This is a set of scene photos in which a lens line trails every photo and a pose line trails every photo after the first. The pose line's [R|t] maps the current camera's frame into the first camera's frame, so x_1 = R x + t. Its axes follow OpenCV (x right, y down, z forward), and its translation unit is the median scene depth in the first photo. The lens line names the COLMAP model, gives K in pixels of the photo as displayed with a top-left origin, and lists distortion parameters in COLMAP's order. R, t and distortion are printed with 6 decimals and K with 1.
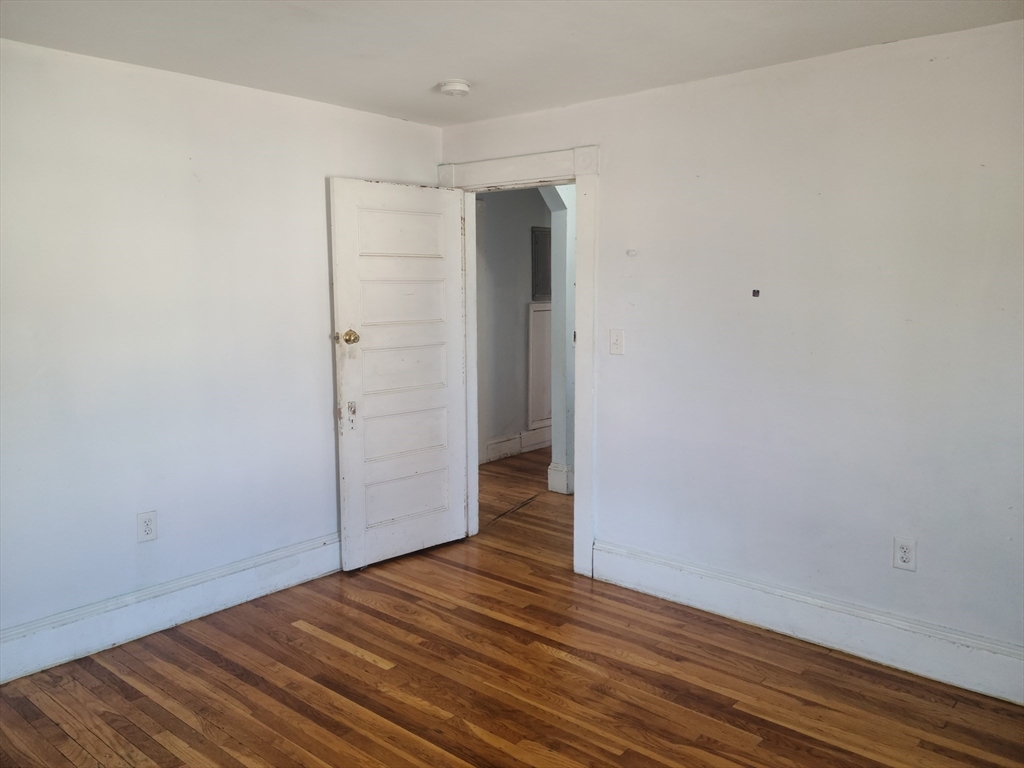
lens RADIAL K [[809.2, 0, 514.4], [0, 809.2, 385.1], [0, 0, 1]] dist [0.012008, -0.014144]
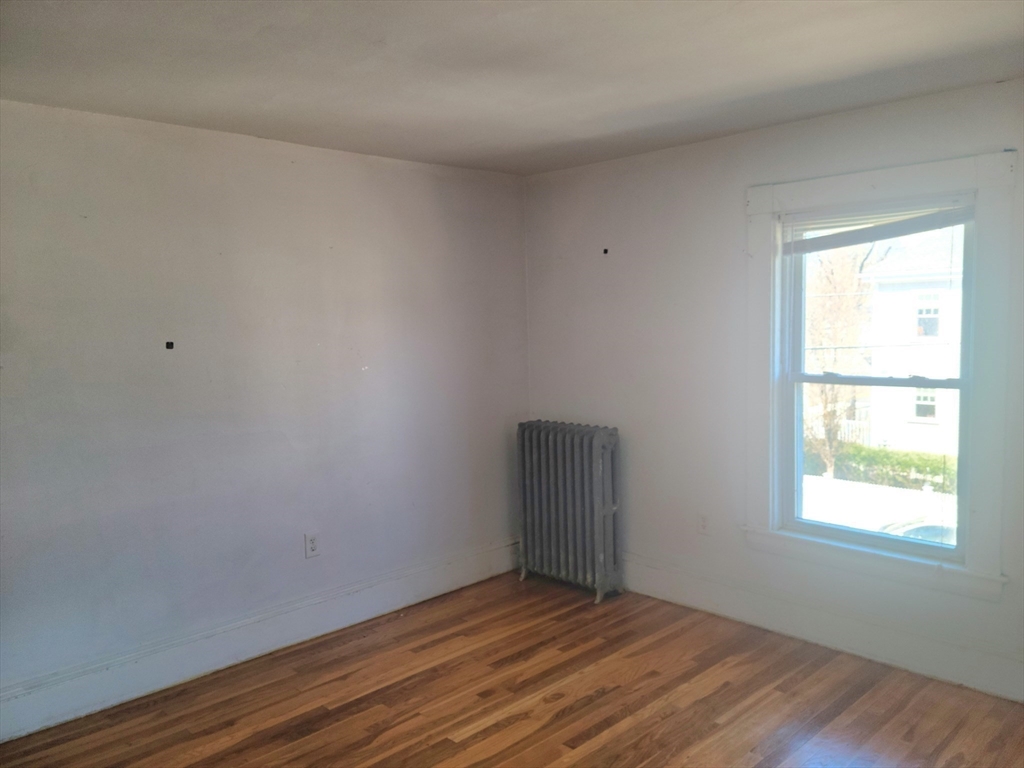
lens RADIAL K [[809.2, 0, 513.9], [0, 809.2, 383.5], [0, 0, 1]] dist [0.012008, -0.014144]
pose [[0.030921, -0.070364, 0.997042, -0.763675], [0.148452, 0.986779, 0.065036, -0.076627], [-0.988436, 0.146002, 0.040958, 0.607004]]
